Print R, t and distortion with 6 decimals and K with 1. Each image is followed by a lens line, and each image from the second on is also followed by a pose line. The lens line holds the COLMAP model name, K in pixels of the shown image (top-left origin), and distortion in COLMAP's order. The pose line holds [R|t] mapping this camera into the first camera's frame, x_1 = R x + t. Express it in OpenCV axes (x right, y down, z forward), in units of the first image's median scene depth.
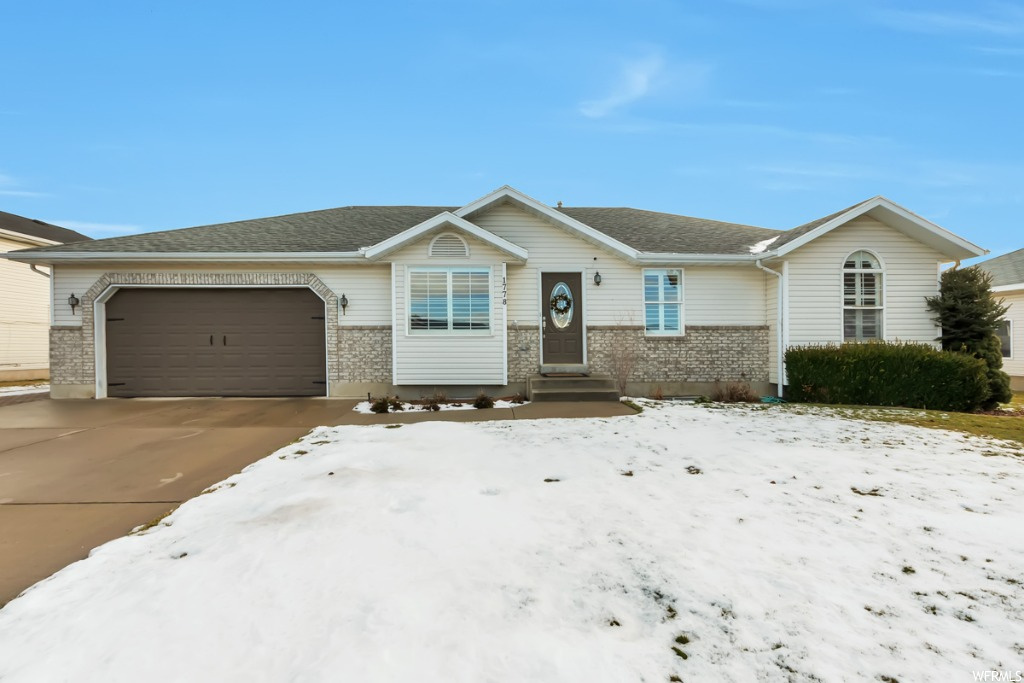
lens RADIAL K [[434.6, 0, 497.9], [0, 434.6, 346.5], [0, 0, 1]] dist [-0.000768, -0.000121]
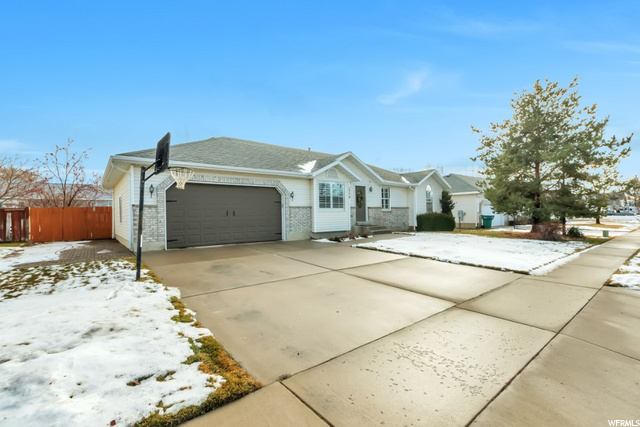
lens RADIAL K [[271.6, 0, 311.2], [0, 271.6, 216.6], [0, 0, 1]] dist [-0.000768, -0.000121]
pose [[0.807348, -0.014143, 0.589906, -1.066104], [0.010605, 0.999899, 0.009459, -0.007353], [-0.589981, -0.001380, 0.807416, -0.133566]]
